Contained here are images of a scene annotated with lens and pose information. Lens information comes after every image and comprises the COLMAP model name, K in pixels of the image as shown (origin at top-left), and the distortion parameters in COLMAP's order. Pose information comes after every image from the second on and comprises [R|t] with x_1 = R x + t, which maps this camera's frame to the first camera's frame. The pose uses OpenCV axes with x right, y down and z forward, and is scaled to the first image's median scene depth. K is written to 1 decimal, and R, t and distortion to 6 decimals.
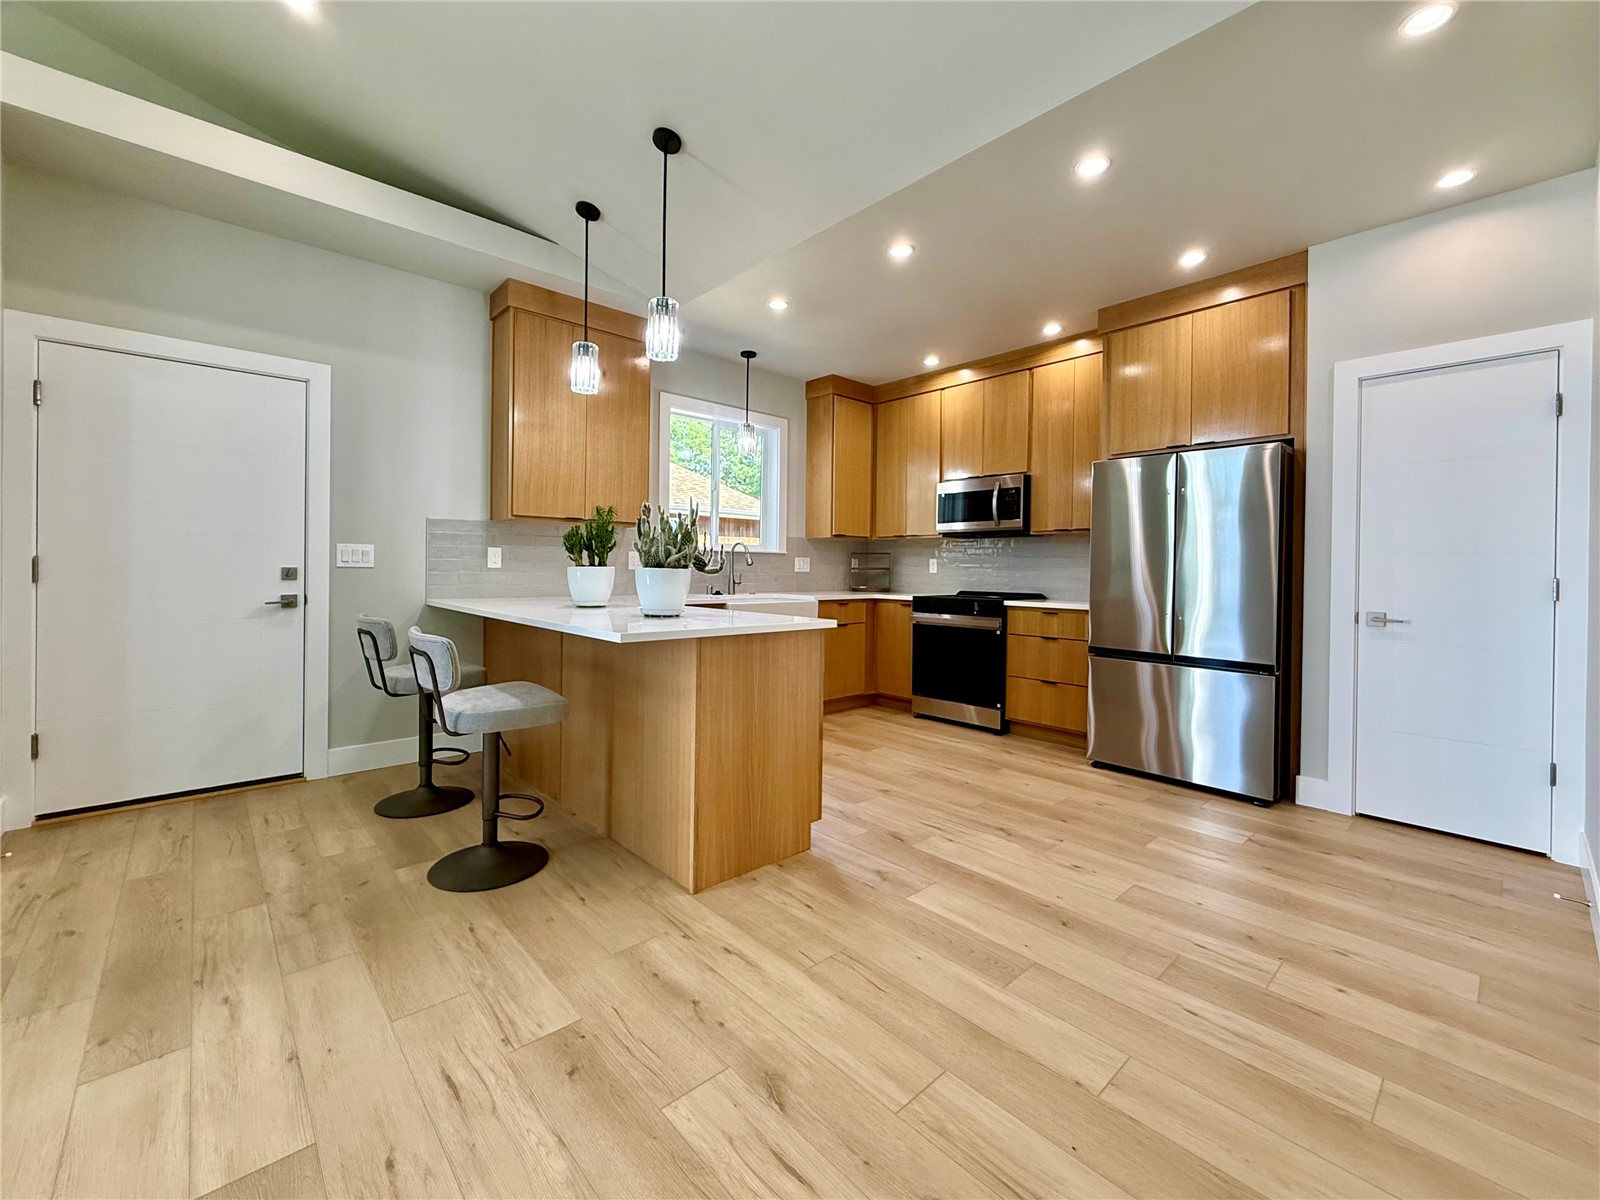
lens RADIAL K [[649.3, 0, 805.0], [0, 649.3, 639.3], [0, 0, 1]] dist [0.001023, 0.000010]
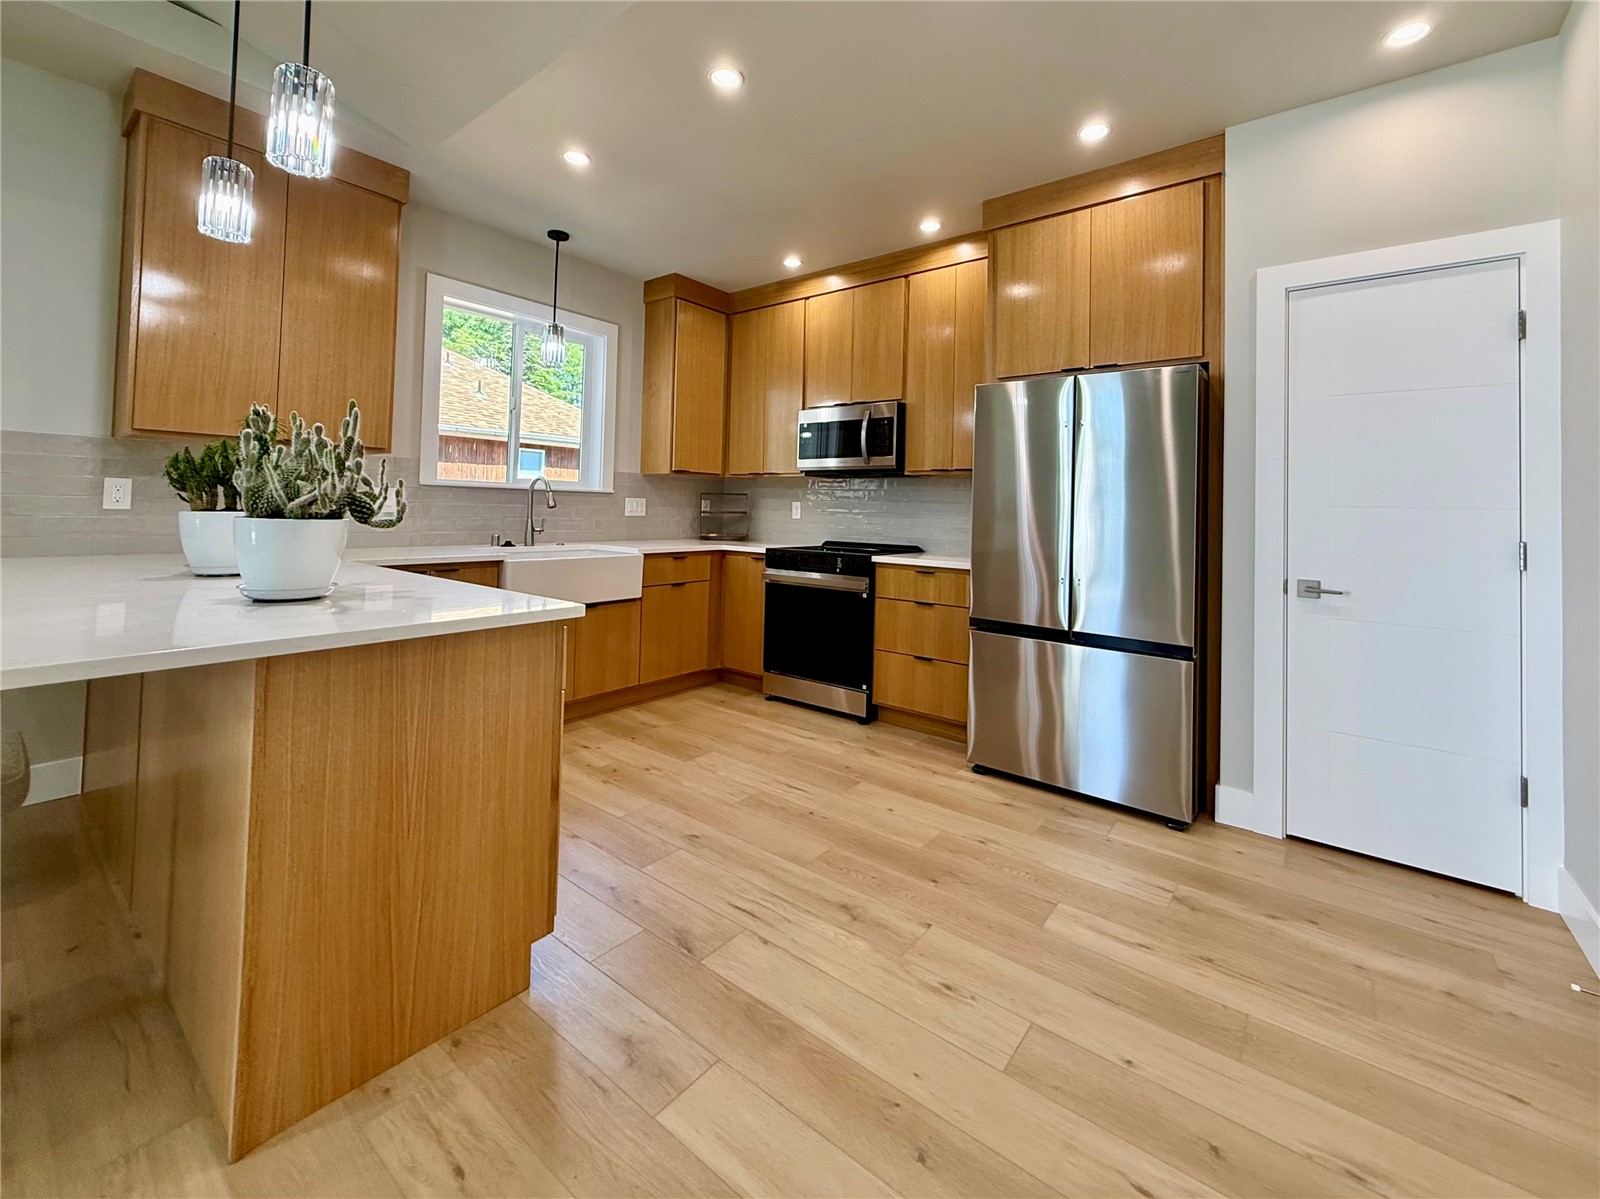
lens RADIAL K [[657.1, 0, 800.0], [0, 657.1, 599.5], [0, 0, 1]] dist [-0.000269, -0.000003]
pose [[0.988169, -0.009382, 0.153080, 0.096052], [0.004616, 0.999494, 0.031458, -0.032848], [-0.153298, -0.030380, 0.987713, 0.210753]]
